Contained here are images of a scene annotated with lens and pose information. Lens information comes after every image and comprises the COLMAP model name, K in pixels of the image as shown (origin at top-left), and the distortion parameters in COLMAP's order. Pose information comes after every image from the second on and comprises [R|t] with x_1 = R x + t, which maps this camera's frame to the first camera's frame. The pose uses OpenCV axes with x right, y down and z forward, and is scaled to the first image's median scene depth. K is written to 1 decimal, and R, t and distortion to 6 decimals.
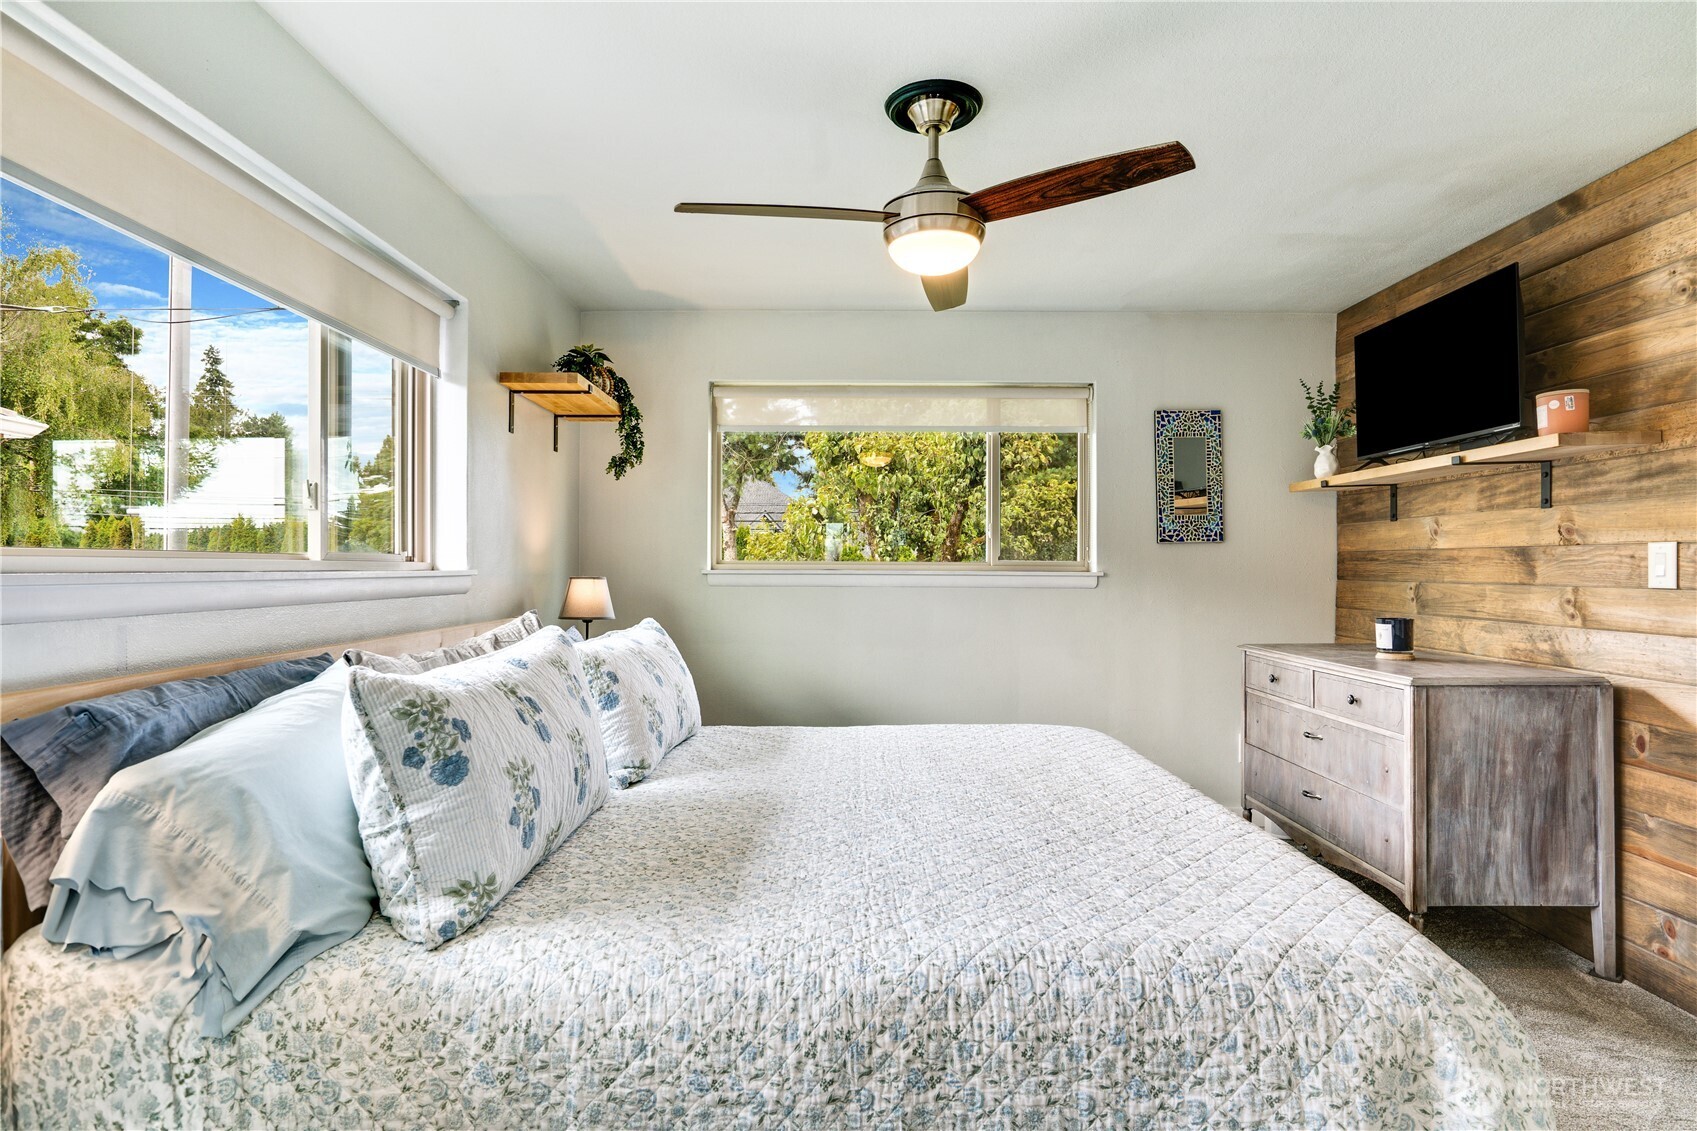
lens RADIAL K [[946.8, 0, 848.5], [0, 946.8, 565.5], [0, 0, 1]] dist [-0.027515, -0.000005]
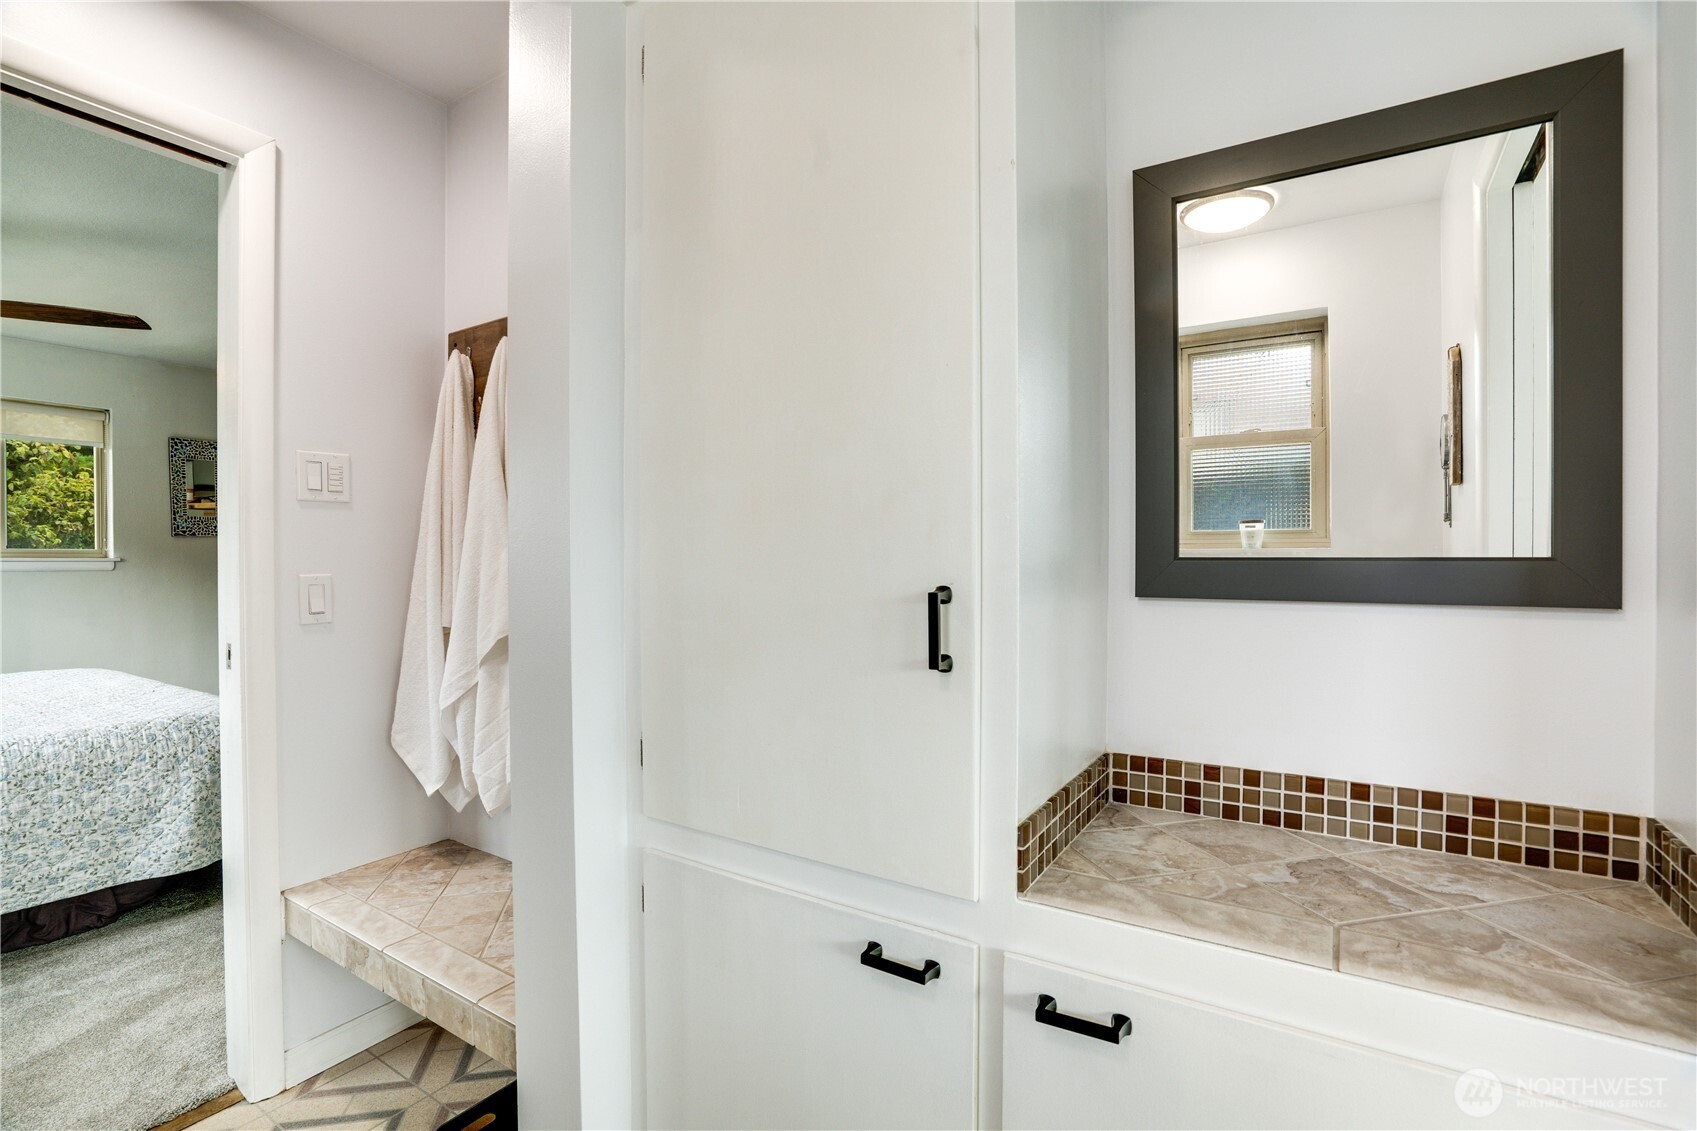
lens RADIAL K [[777.2, 0, 828.3], [0, 777.2, 566.3], [0, 0, 1]] dist [-0.047792, 0.015444]
pose [[0.554410, -0.010329, 0.832180, -0.095337], [-0.000854, 0.999915, 0.012980, 0.008144], [-0.832244, -0.007907, 0.554354, -0.706371]]
